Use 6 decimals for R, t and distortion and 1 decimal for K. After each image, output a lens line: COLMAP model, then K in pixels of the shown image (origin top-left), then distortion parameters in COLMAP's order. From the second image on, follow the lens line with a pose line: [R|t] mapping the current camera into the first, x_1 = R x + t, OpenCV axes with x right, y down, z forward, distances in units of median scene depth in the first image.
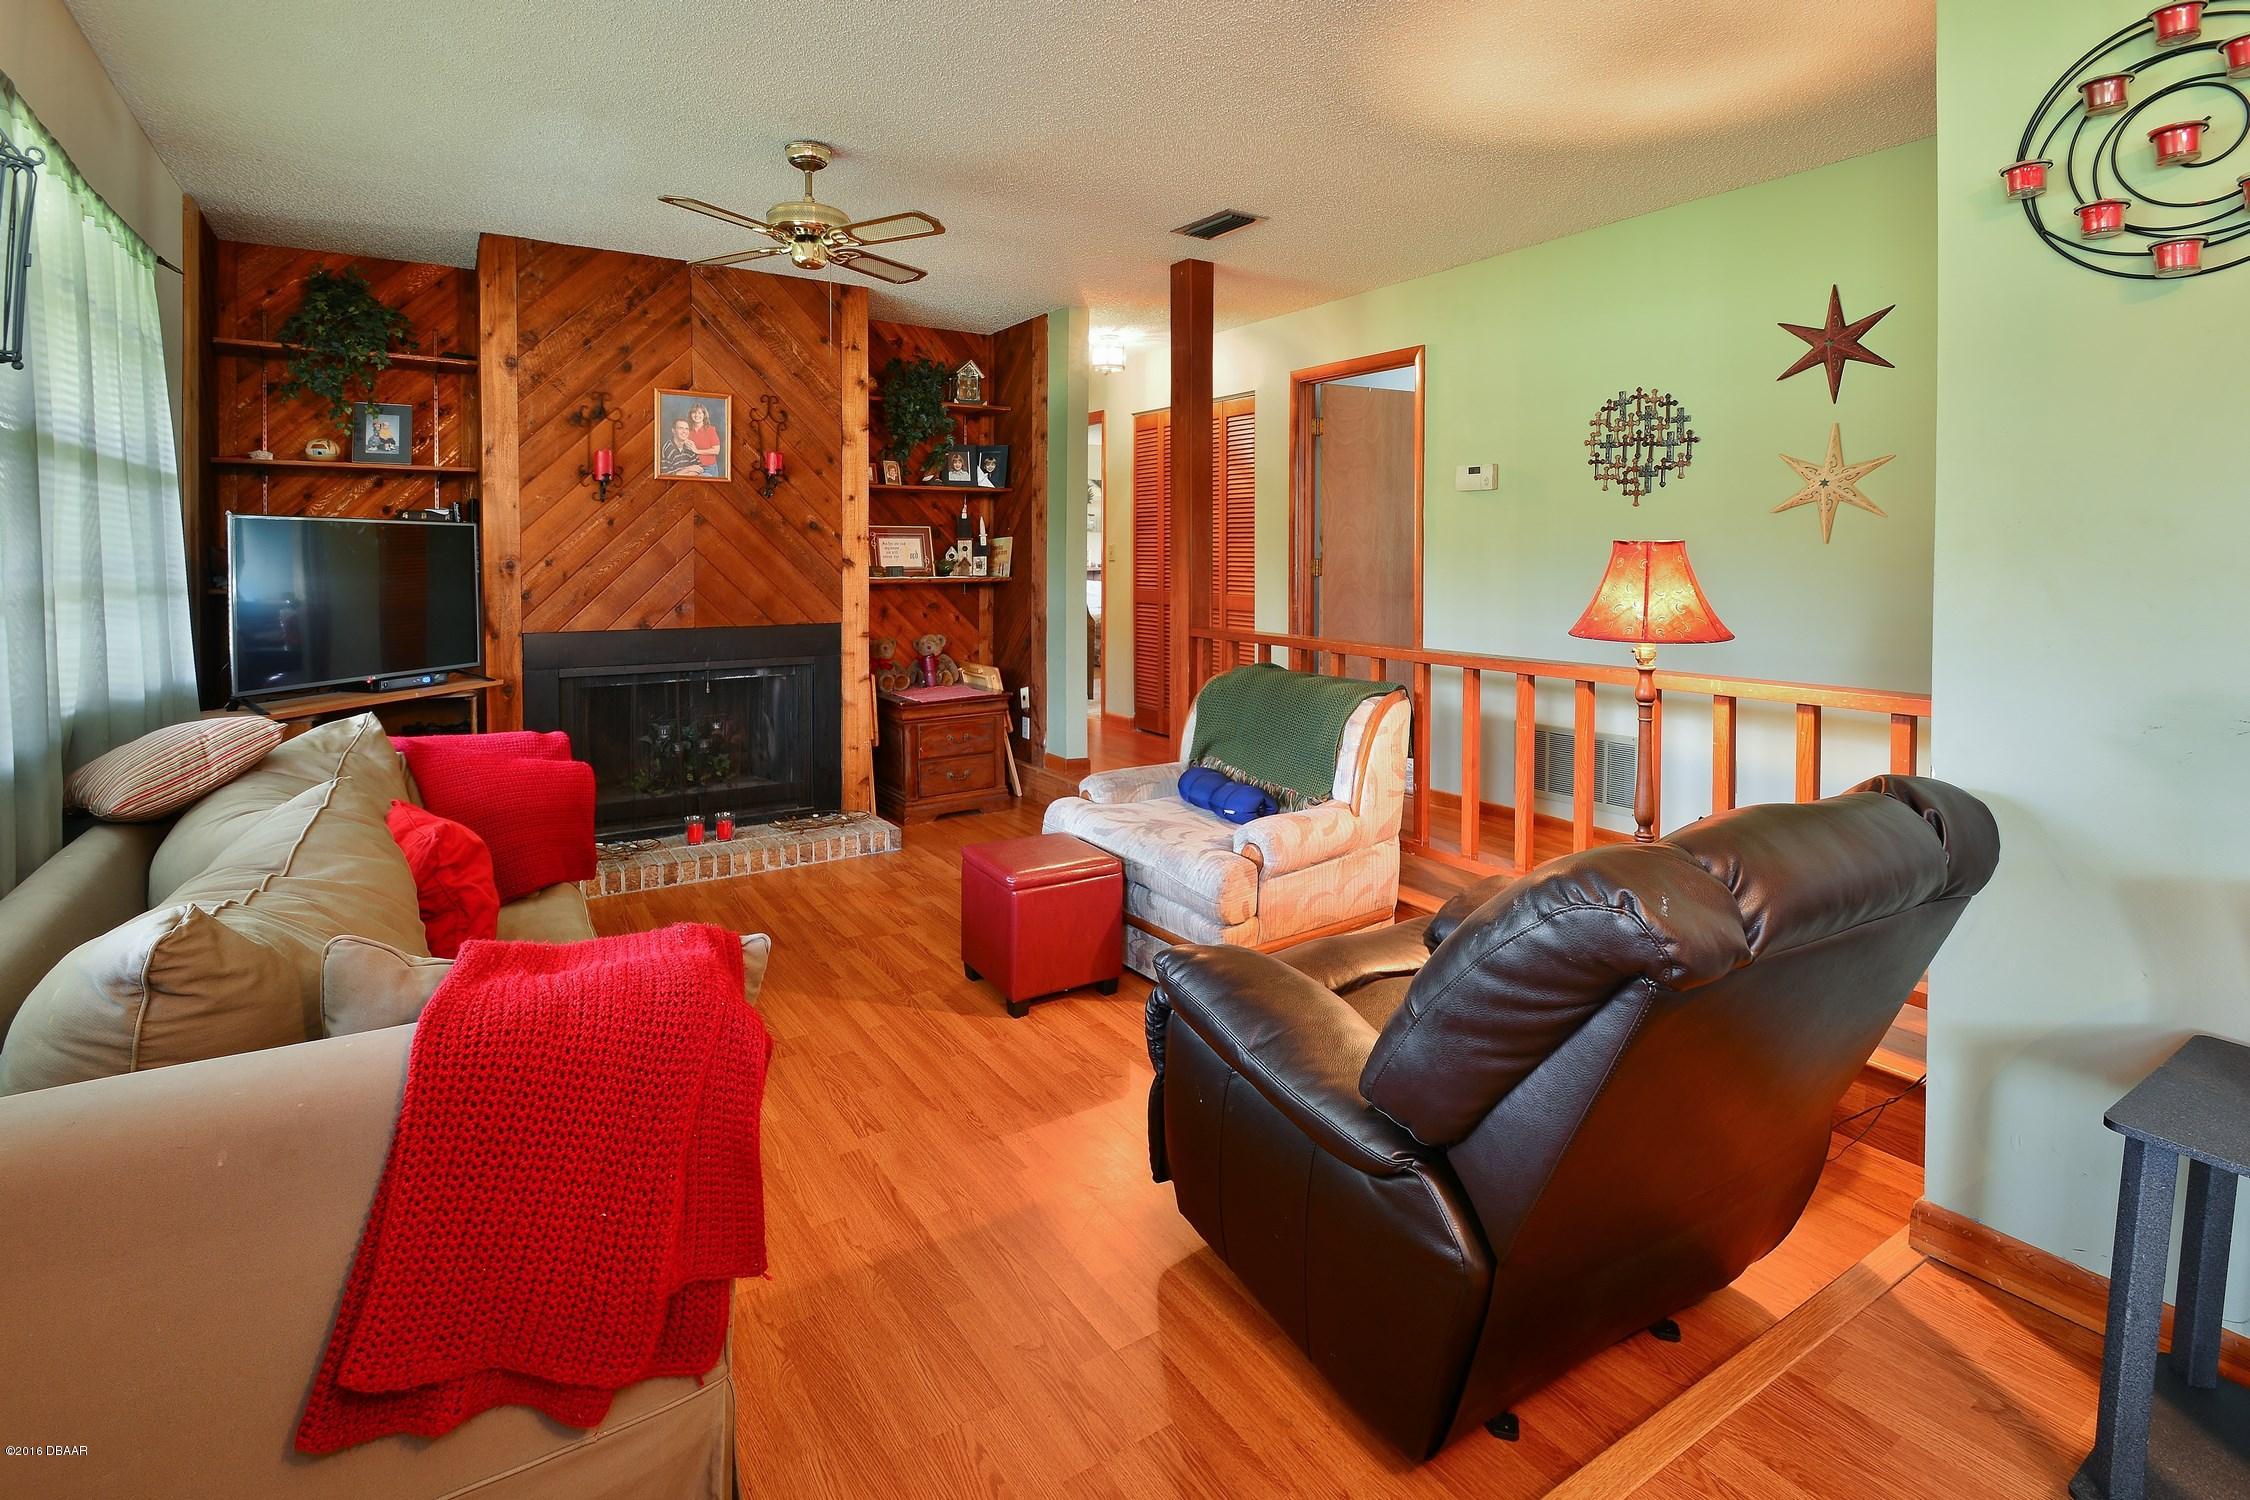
lens RADIAL K [[1072.9, 0, 1122.3], [0, 1072.9, 564.1], [0, 0, 1]] dist [-0.029790, -0.000247]
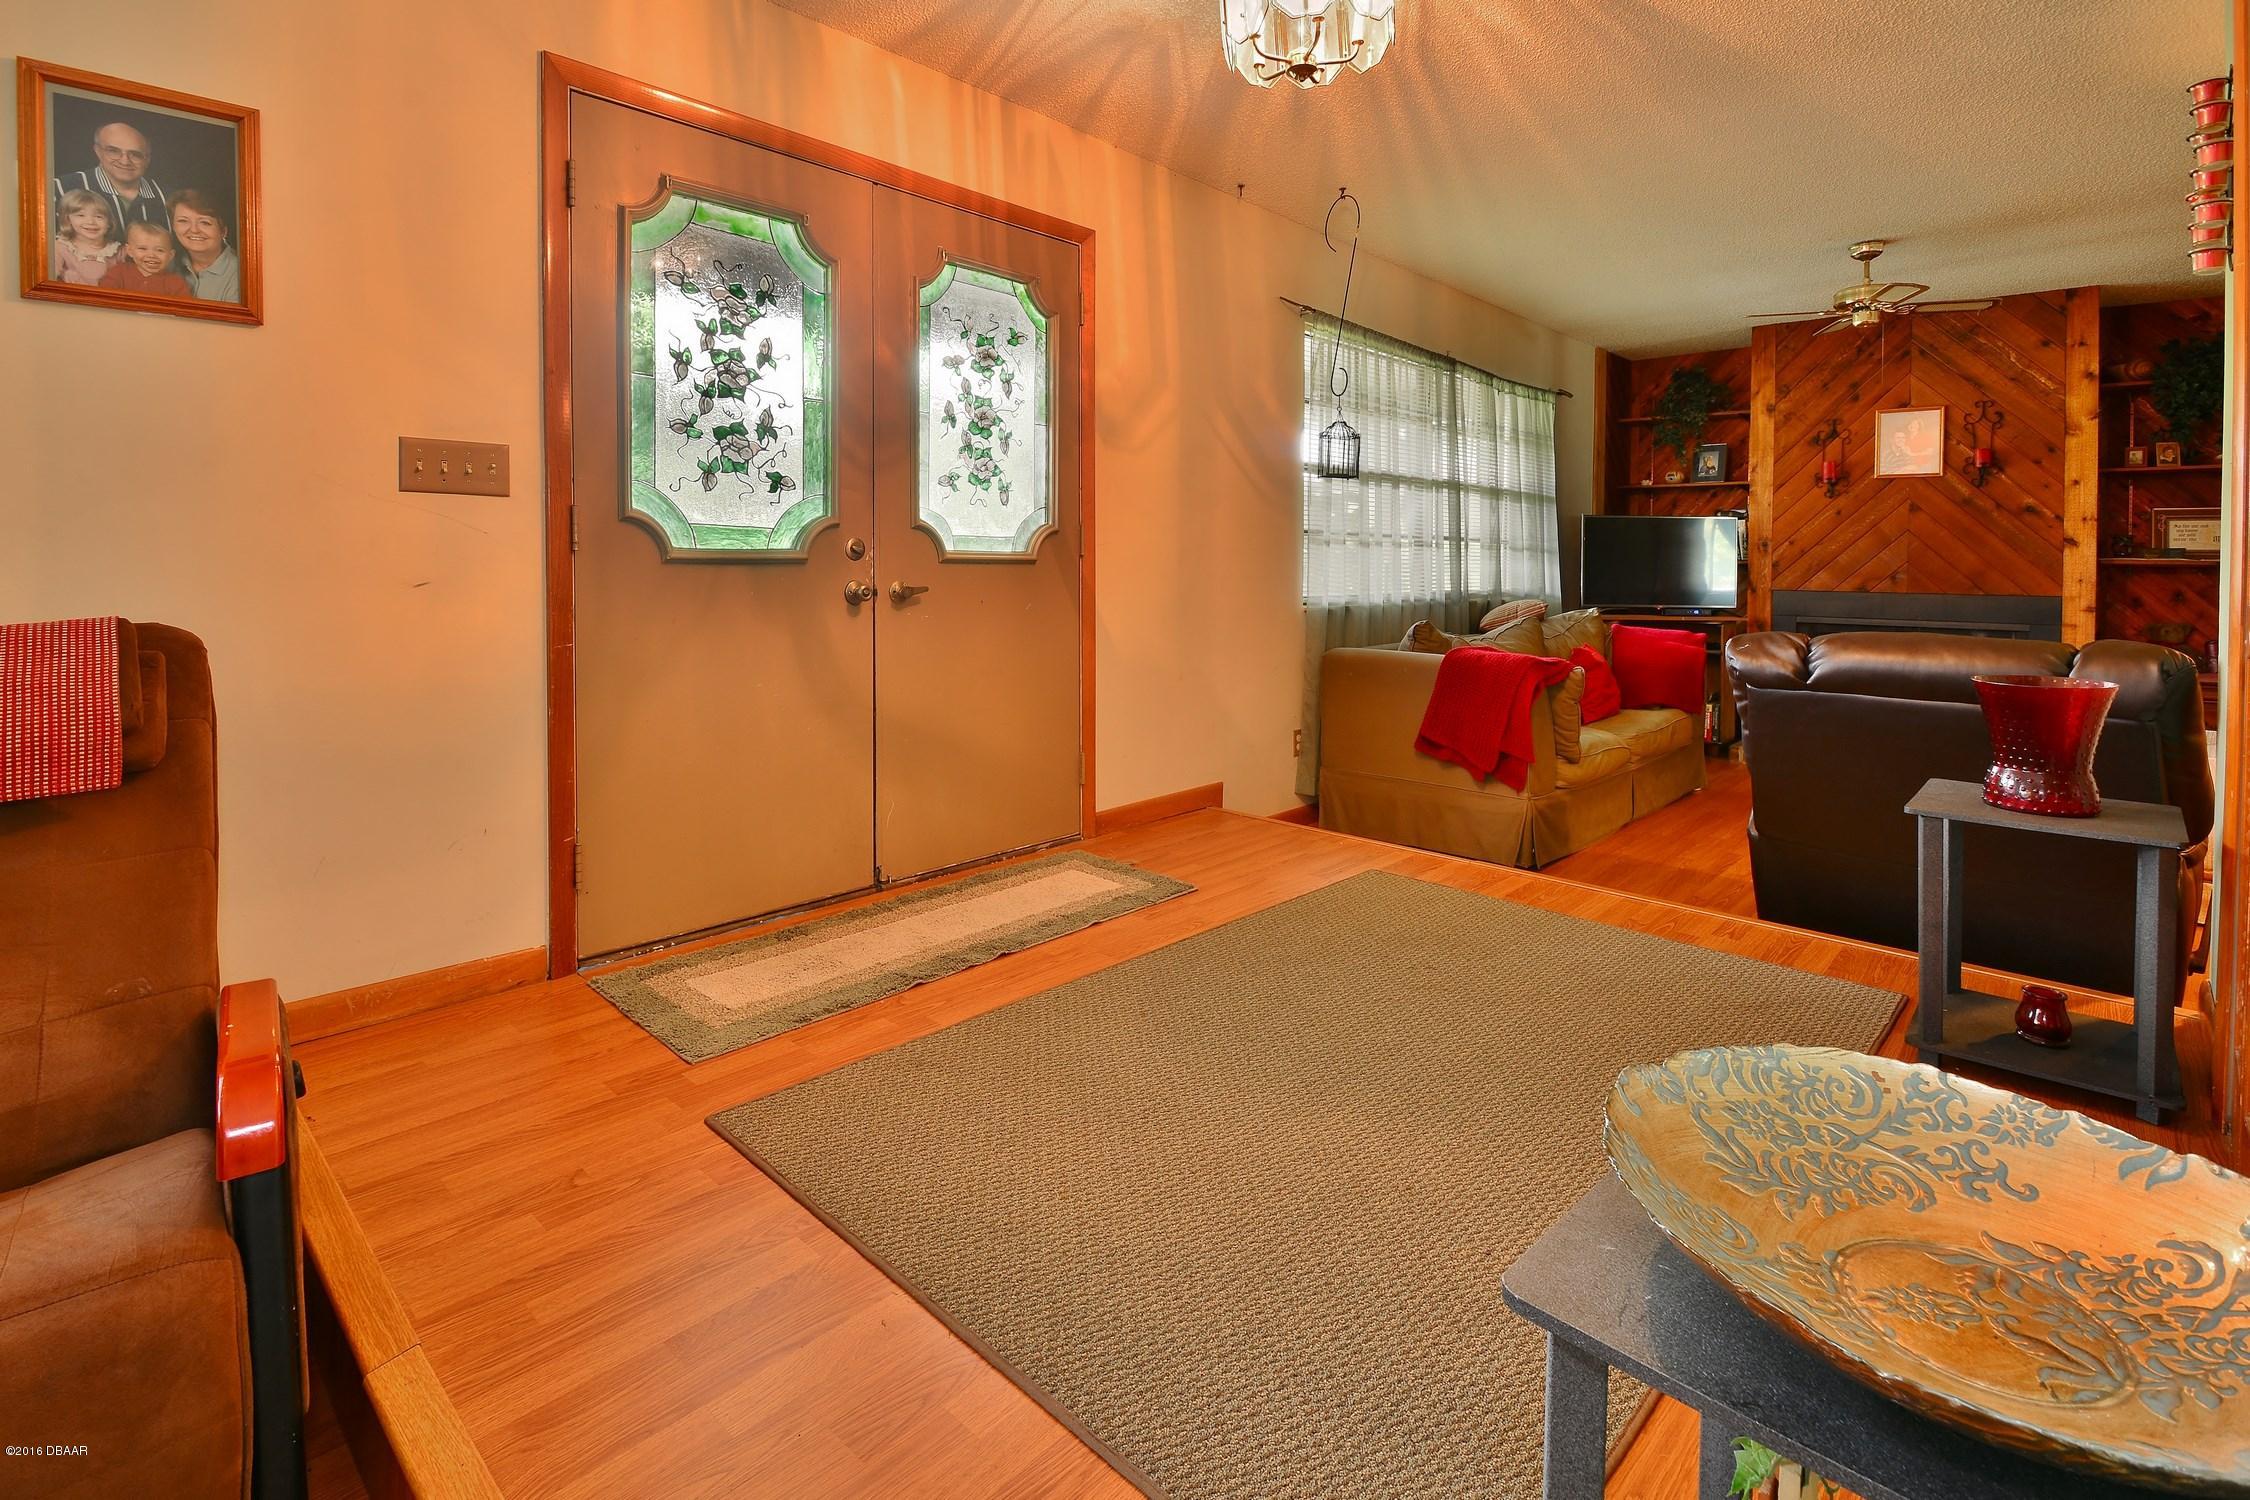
lens RADIAL K [[1043.2, 0, 1125.0], [0, 1043.2, 750.0], [0, 0, 1]] dist [0.069912, -0.035710]
pose [[0.235482, 0.172536, -0.956441, 0.716790], [-0.028298, 0.984916, 0.170706, 0.055704], [0.971467, -0.013133, 0.236813, -0.265600]]
